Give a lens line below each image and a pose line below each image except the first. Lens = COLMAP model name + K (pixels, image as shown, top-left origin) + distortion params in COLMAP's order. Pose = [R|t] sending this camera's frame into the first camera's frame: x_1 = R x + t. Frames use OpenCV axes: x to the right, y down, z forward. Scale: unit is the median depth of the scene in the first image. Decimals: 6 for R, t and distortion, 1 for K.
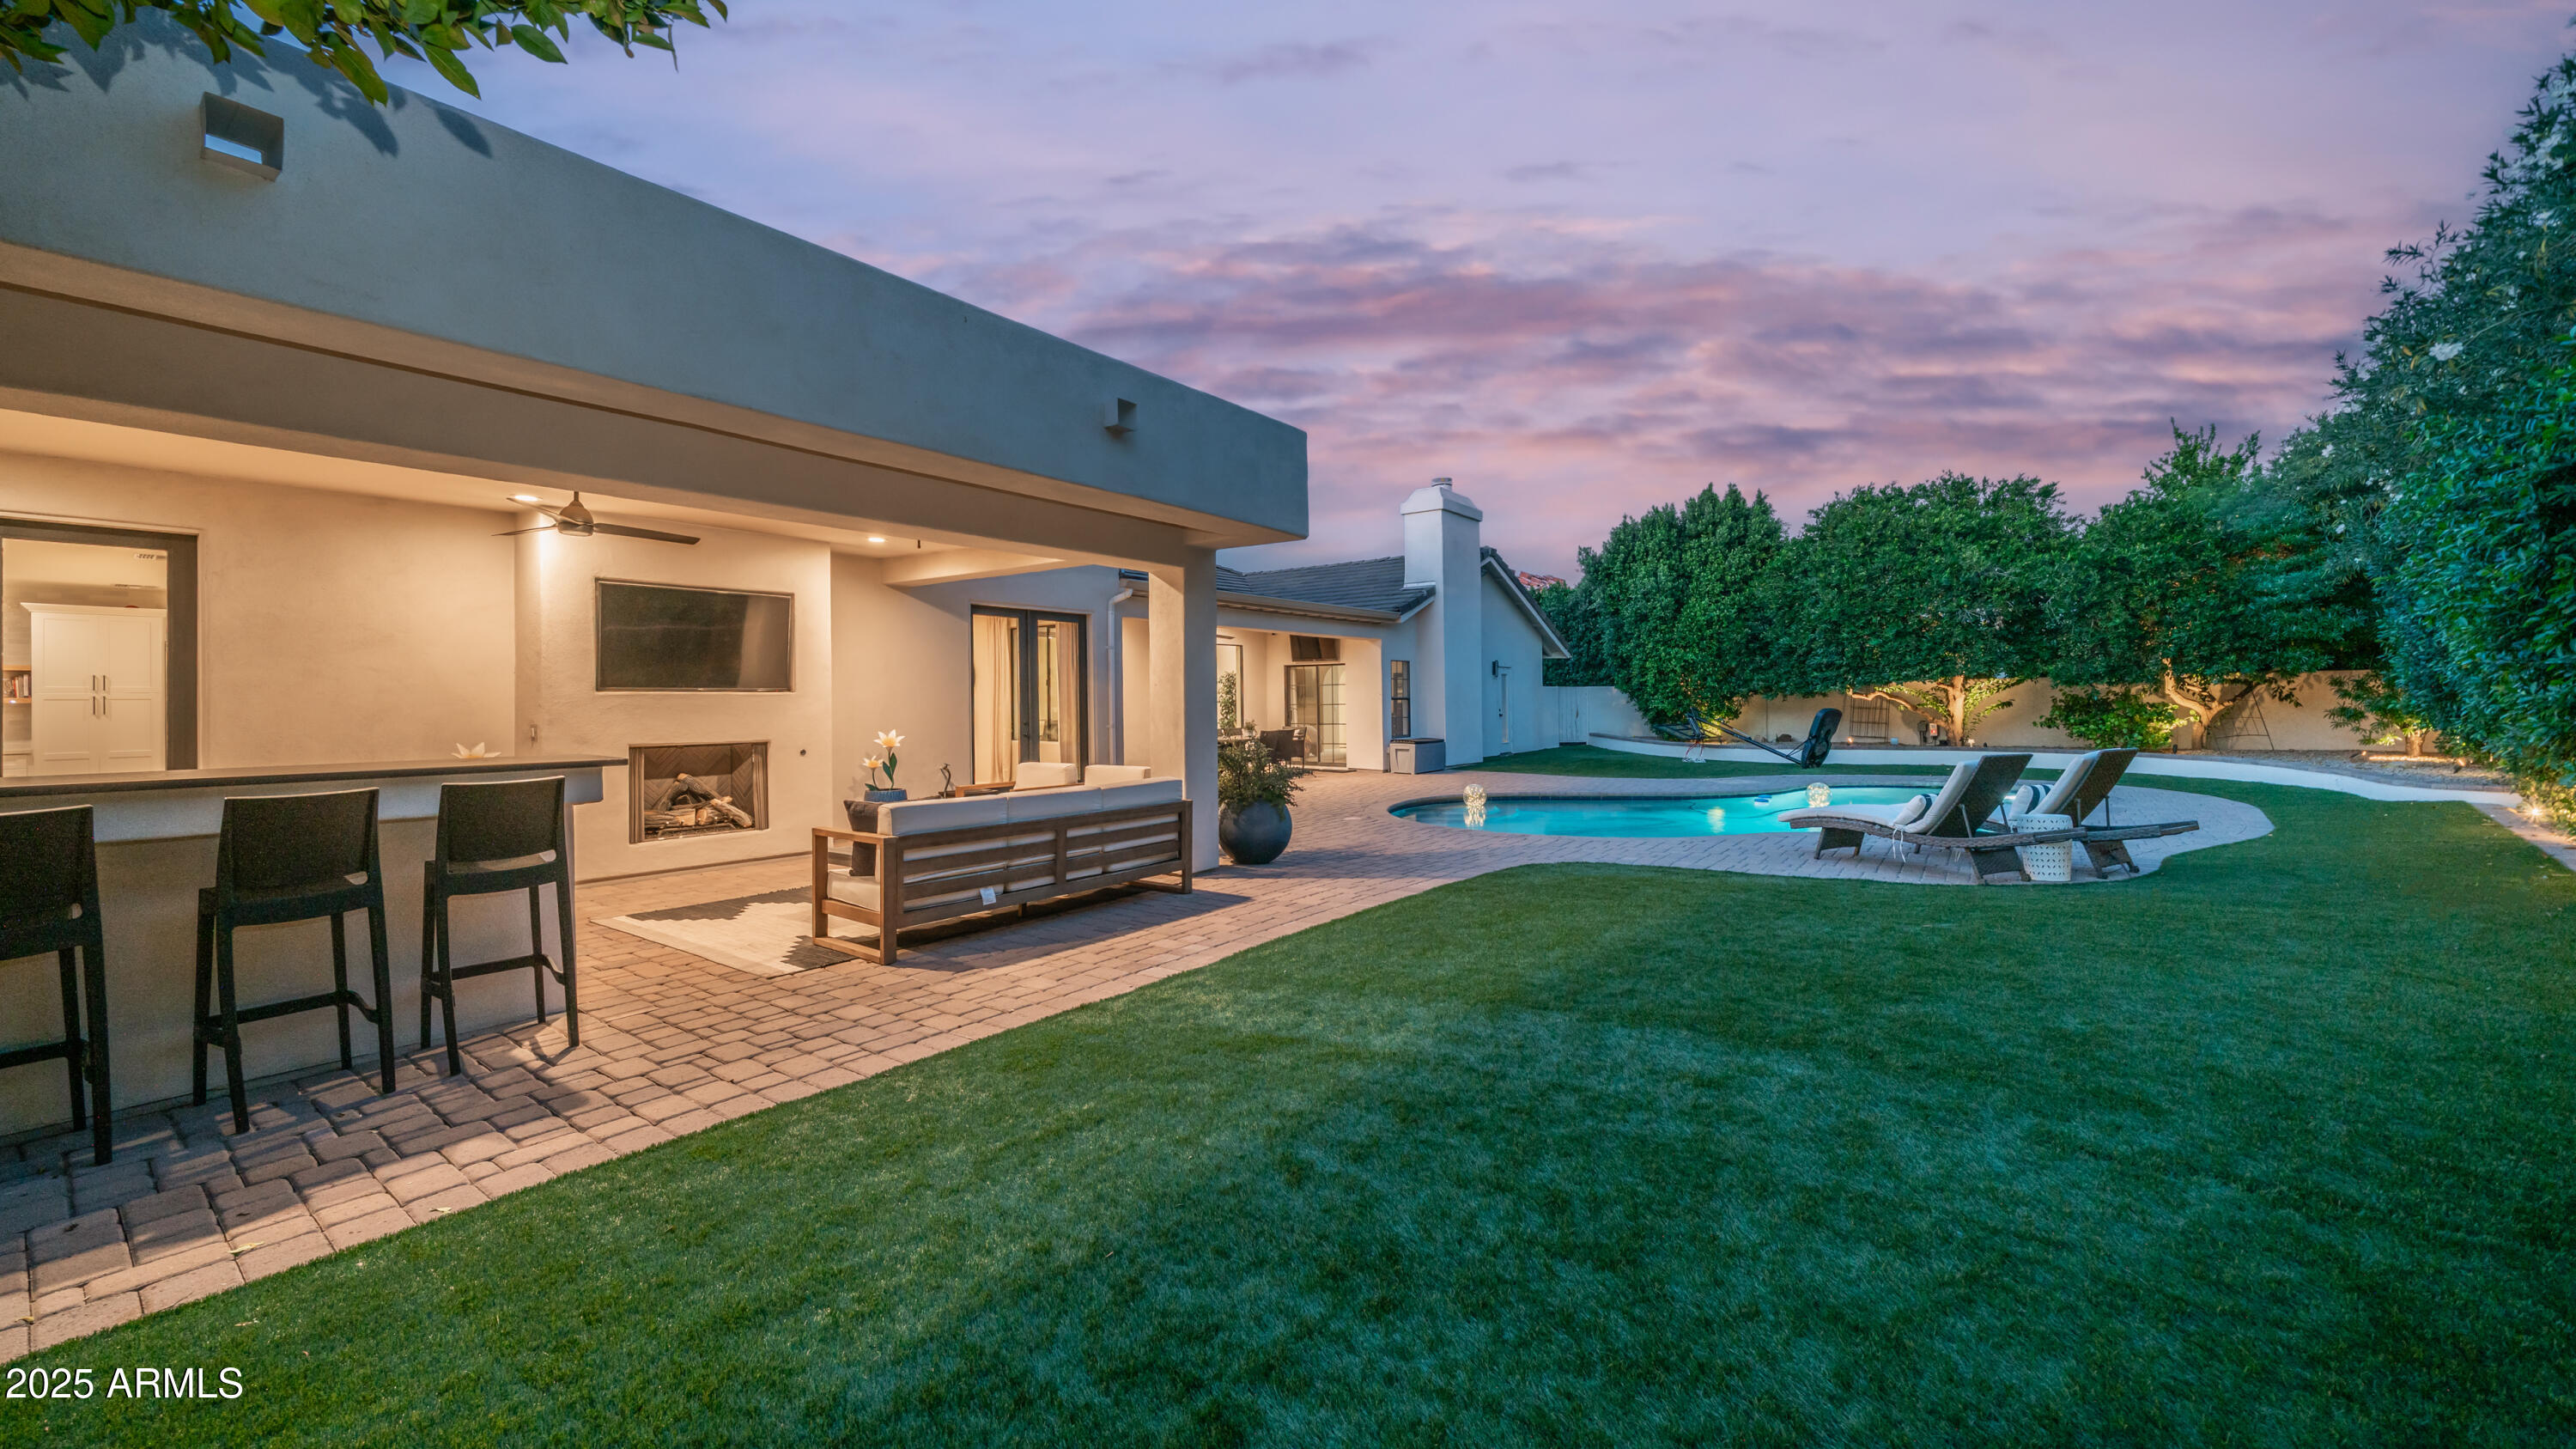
lens RADIAL K [[957.5, 0, 1297.9], [0, 957.5, 689.2], [0, 0, 1]] dist [-0.009080, 0.000000]
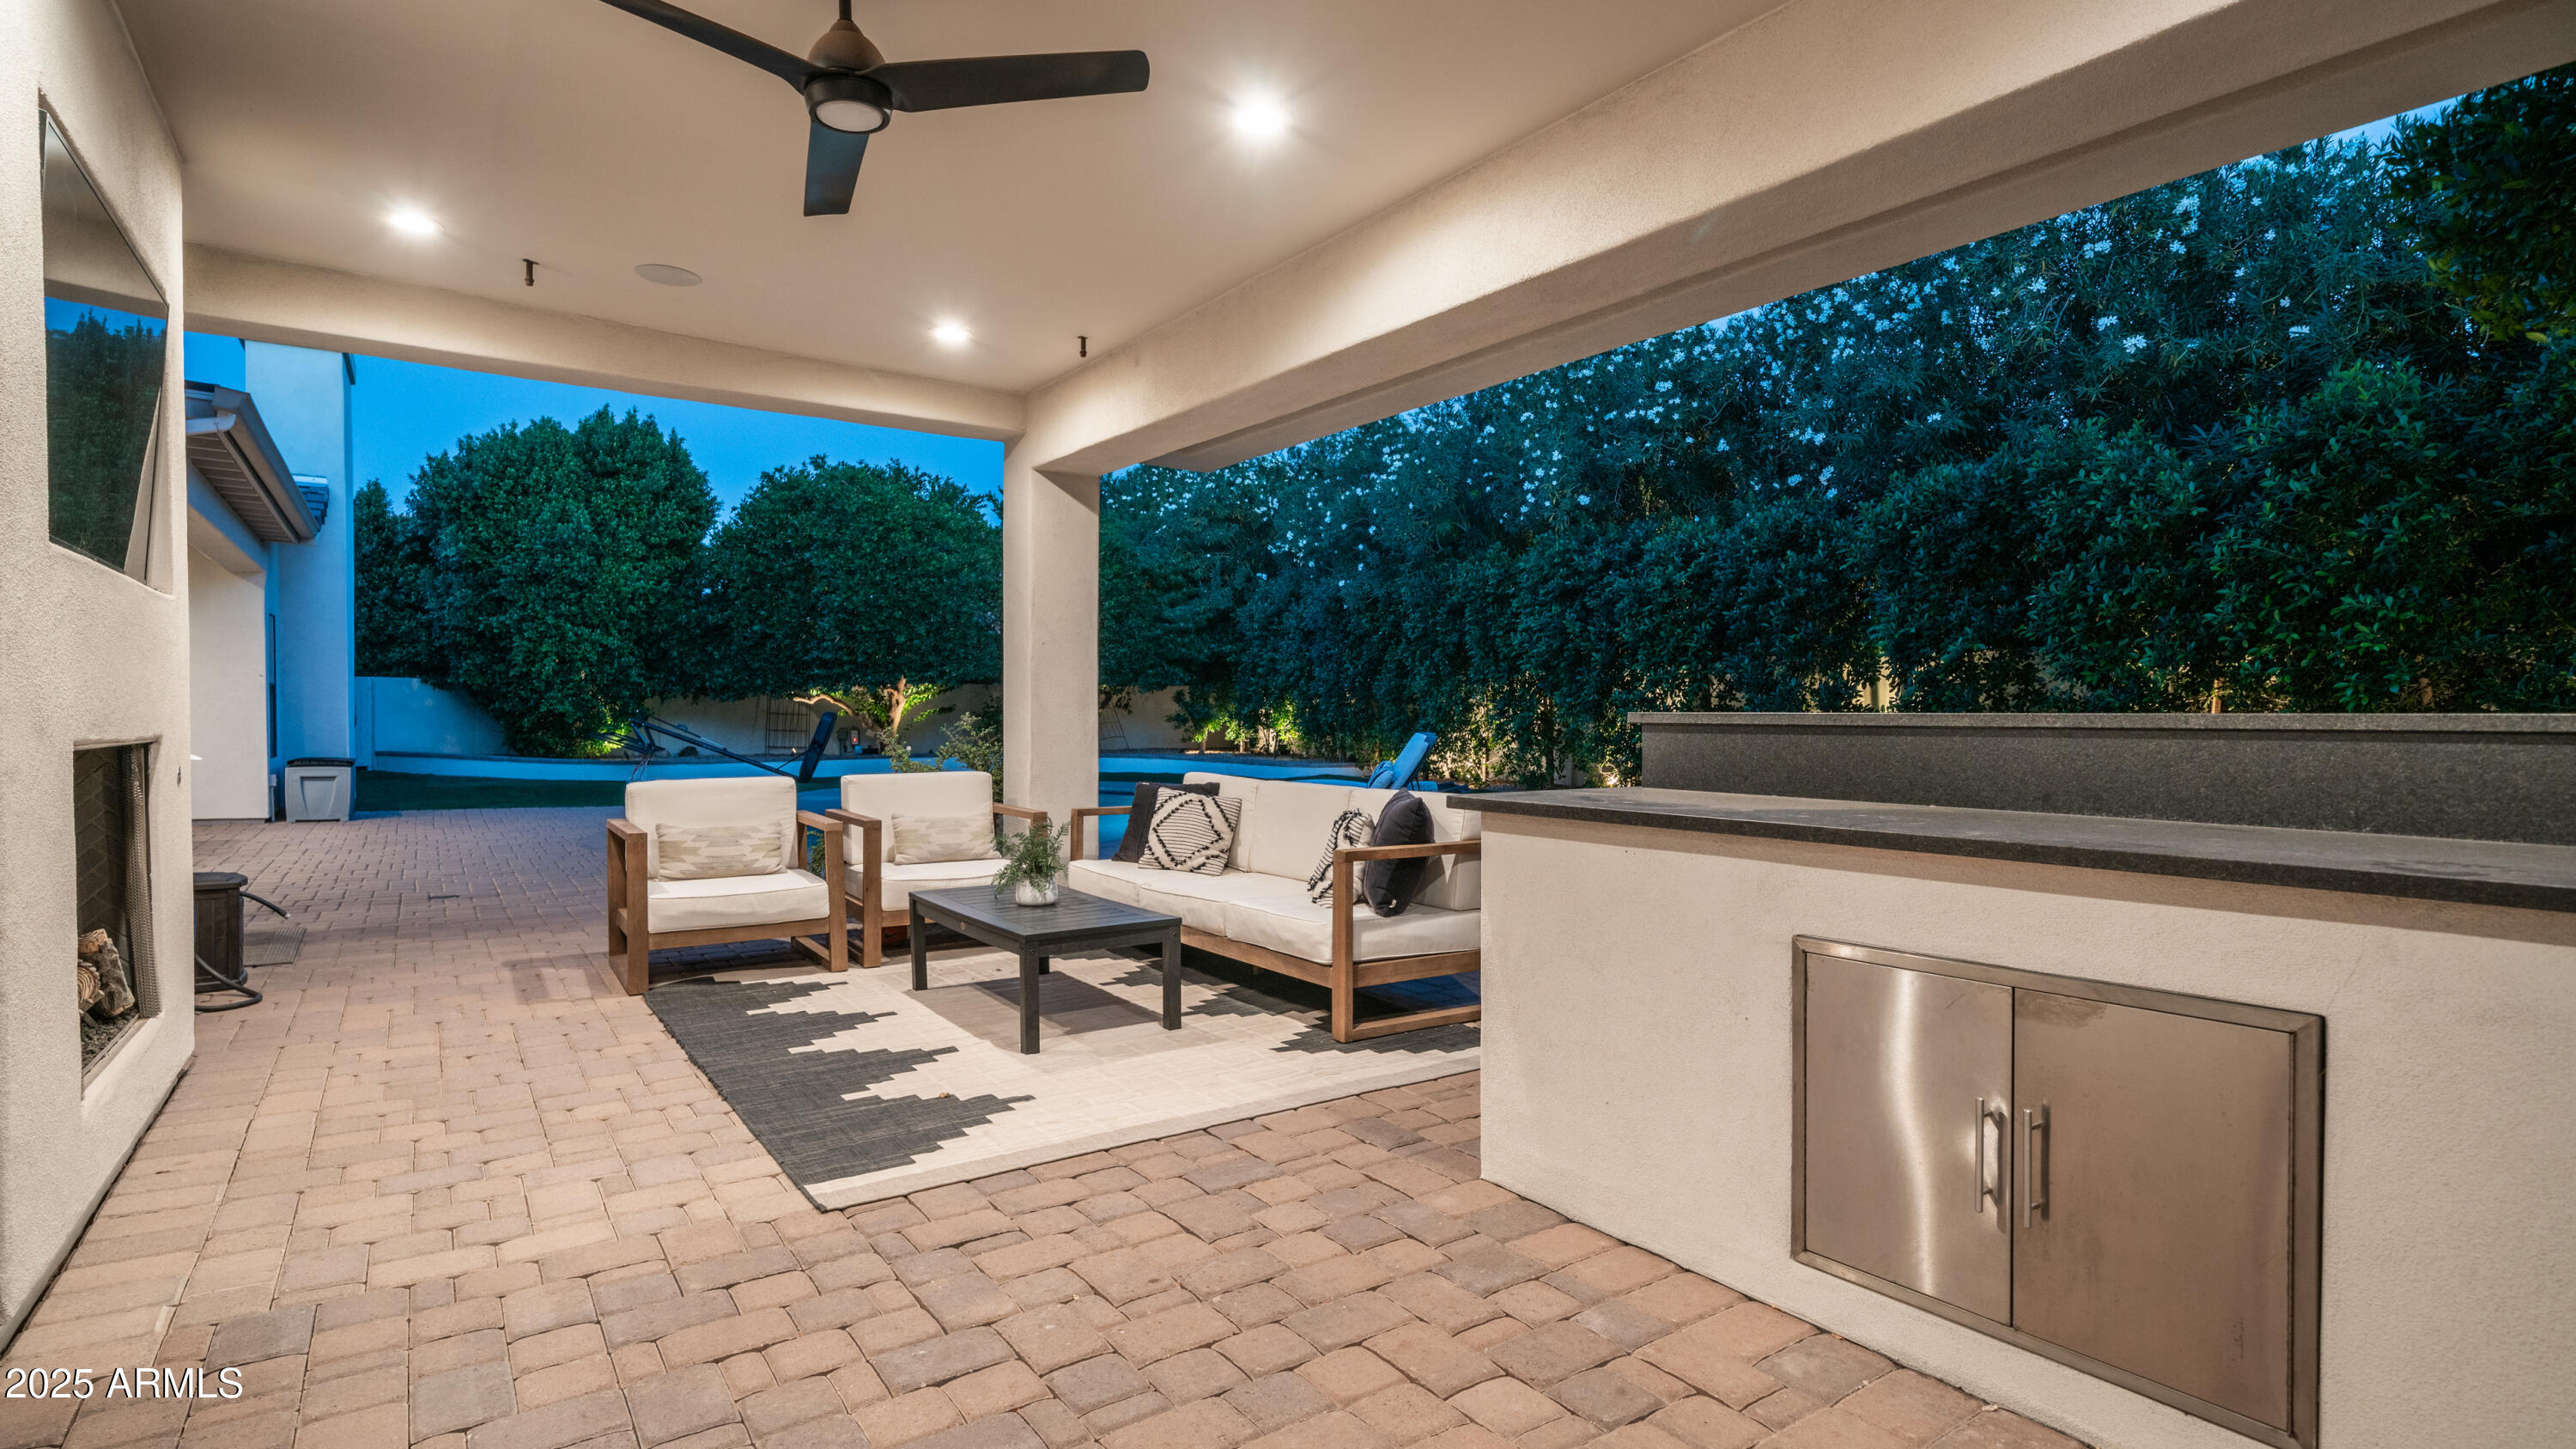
lens RADIAL K [[1275.9, 0, 1267.8], [0, 1275.9, 732.4], [0, 0, 1]] dist [-0.001455, -0.000119]
pose [[0.343782, -0.003595, 0.939043, -0.374375], [-0.019215, 0.999756, 0.010862, 0.018029], [-0.938853, -0.021778, 0.343629, 0.224267]]
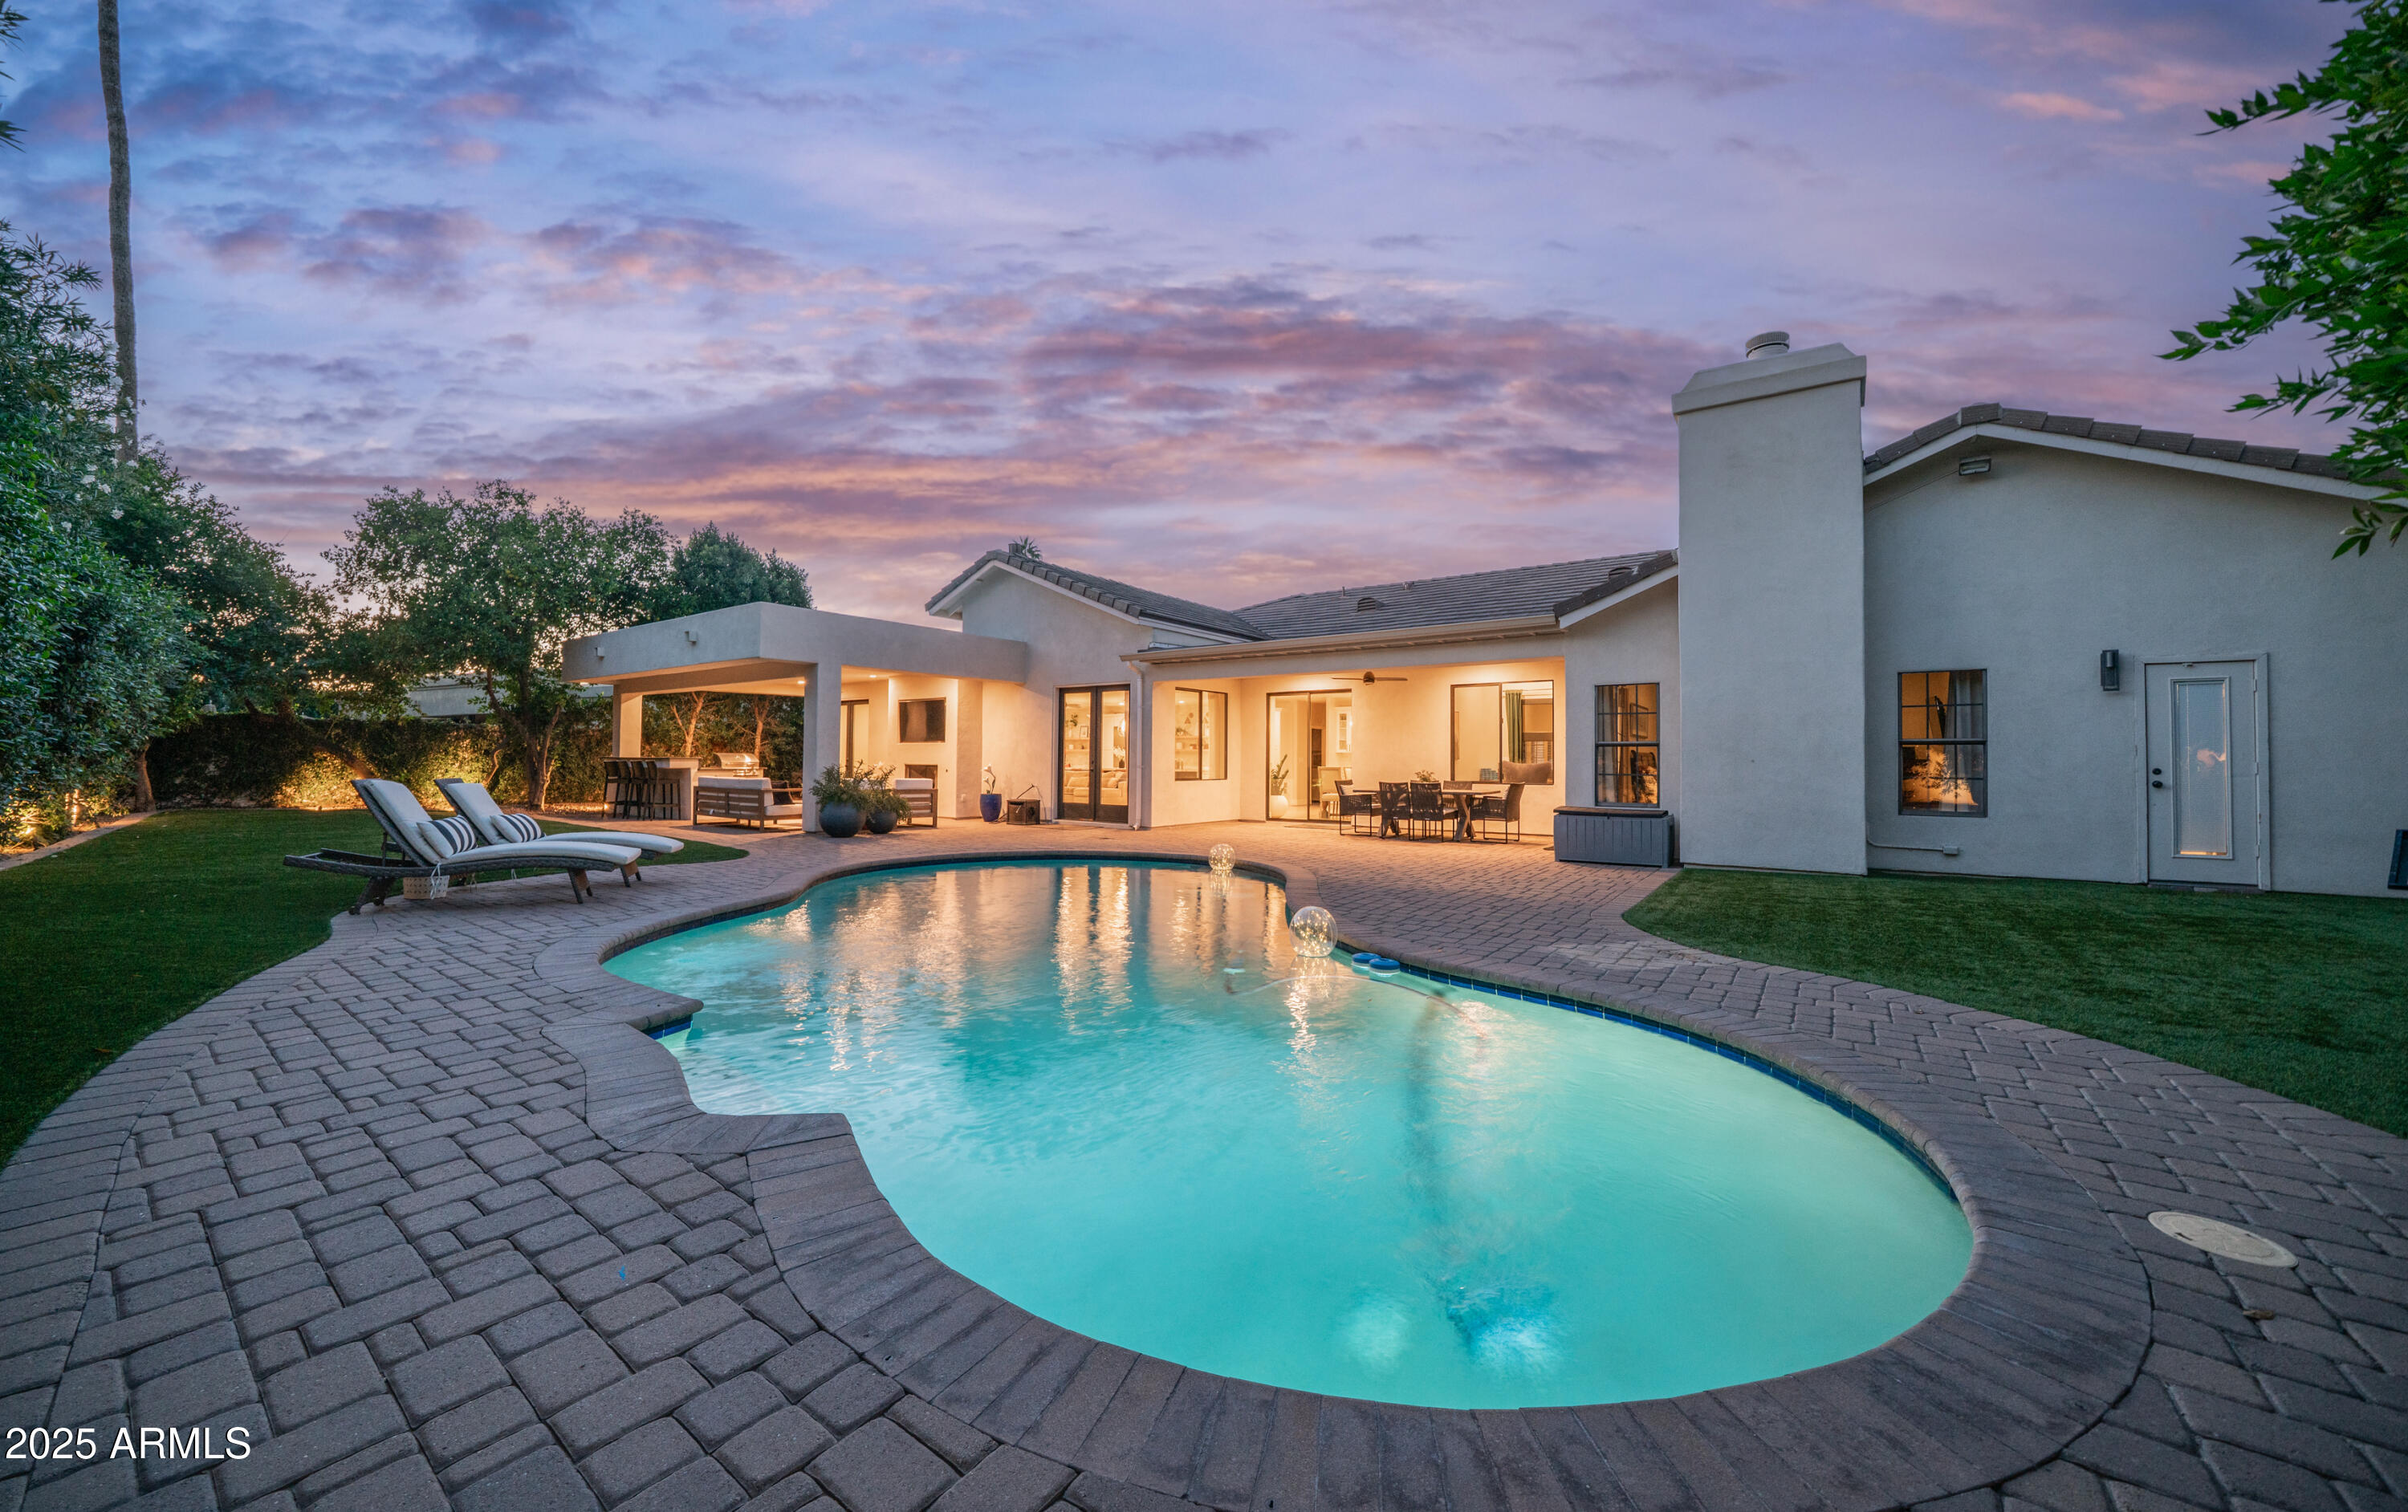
lens RADIAL K [[840.5, 0, 1204.0], [0, 840.5, 756.0], [0, 0, 1]] dist [0.000488, 0.000039]
pose [[0.024966, -0.000154, -0.999688, 0.654437], [0.001759, 0.999998, -0.000110, 0.015814], [0.999687, -0.001756, 0.024966, 0.713106]]
